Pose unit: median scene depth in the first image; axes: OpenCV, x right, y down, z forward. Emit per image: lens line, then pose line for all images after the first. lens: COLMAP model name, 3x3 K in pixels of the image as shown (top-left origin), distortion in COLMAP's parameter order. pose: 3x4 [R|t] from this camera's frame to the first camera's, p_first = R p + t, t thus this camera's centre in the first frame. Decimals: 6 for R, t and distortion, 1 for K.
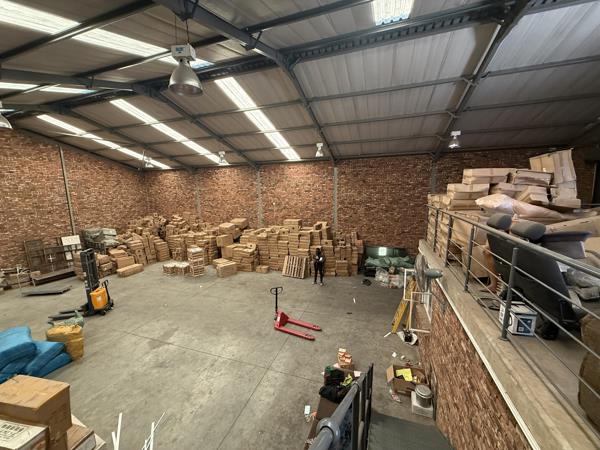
lens RADIAL K [[238.6, 0, 298.0], [0, 238.6, 225.5], [0, 0, 1]] dist [0.000190, -0.000213]
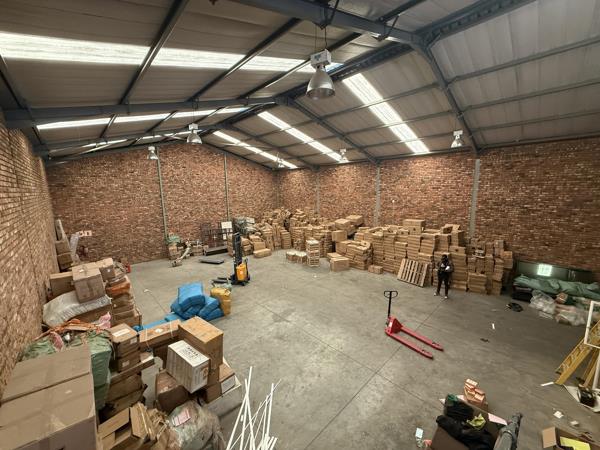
lens RADIAL K [[238.6, 0, 298.0], [0, 238.6, 225.5], [0, 0, 1]] dist [0.000190, -0.000213]
pose [[0.890862, 0.072308, -0.448482, -0.009513], [-0.066834, 0.997370, 0.028045, 0.001157], [0.449330, 0.004990, 0.893352, -0.002357]]
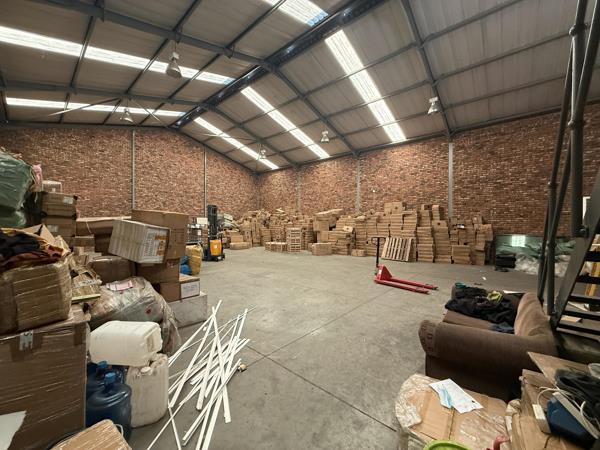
lens RADIAL K [[238.6, 0, 298.0], [0, 238.6, 225.5], [0, 0, 1]] dist [0.000190, -0.000213]
pose [[0.925521, 0.027865, -0.377669, -0.024134], [-0.080150, 0.989110, -0.123440, 0.250660], [0.370117, 0.144516, 0.917676, 0.057673]]
